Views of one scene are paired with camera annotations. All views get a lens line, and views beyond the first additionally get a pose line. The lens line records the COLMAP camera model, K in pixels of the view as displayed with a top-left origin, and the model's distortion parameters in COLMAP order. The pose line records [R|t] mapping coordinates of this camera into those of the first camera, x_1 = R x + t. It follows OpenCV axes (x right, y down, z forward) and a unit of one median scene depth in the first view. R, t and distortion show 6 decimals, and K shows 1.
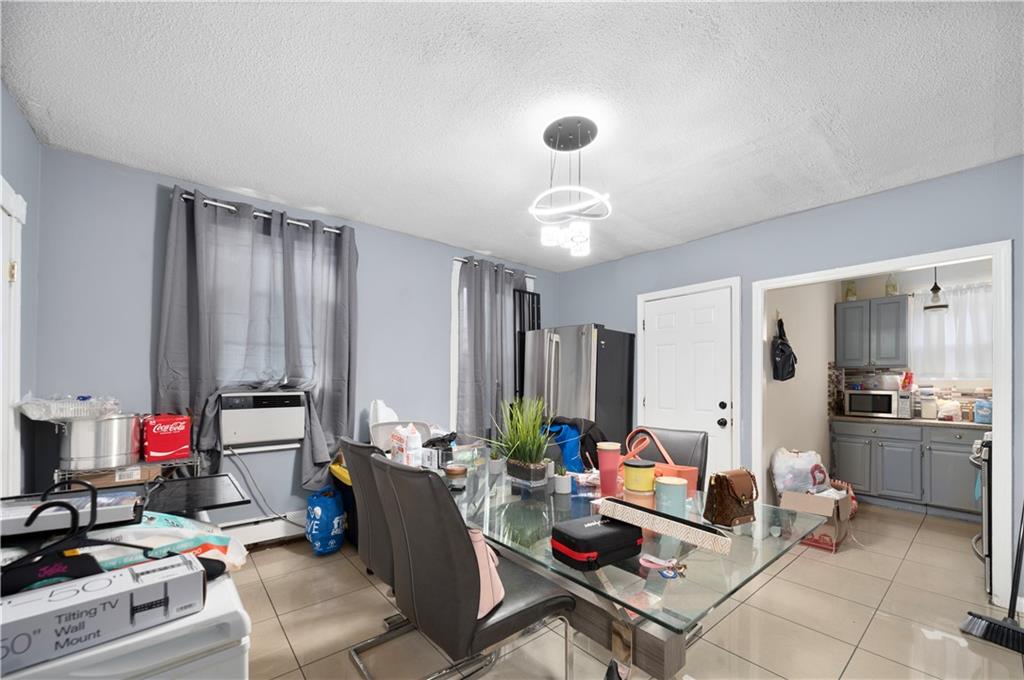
lens RADIAL K [[412.1, 0, 518.2], [0, 412.1, 381.3], [0, 0, 1]] dist [-0.002750, 0.000073]
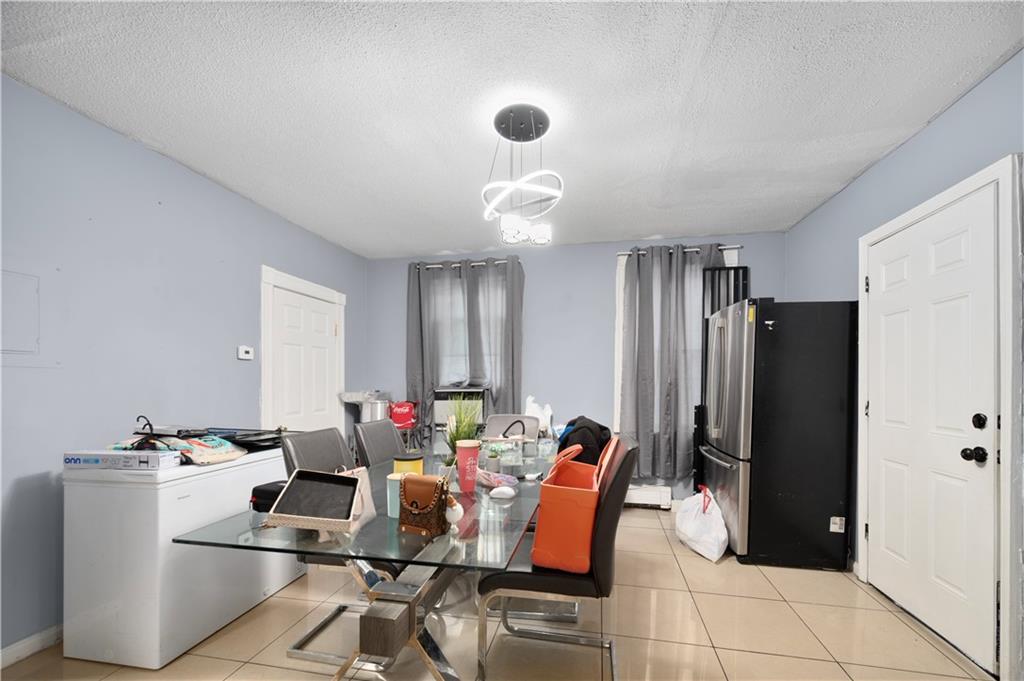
lens RADIAL K [[412.1, 0, 520.0], [0, 412.1, 384.5], [0, 0, 1]] dist [-0.002750, 0.000073]
pose [[0.615169, -0.002353, -0.788392, 0.636051], [0.011016, 0.999924, 0.005612, 0.004908], [0.788319, -0.012137, 0.615147, 0.282881]]
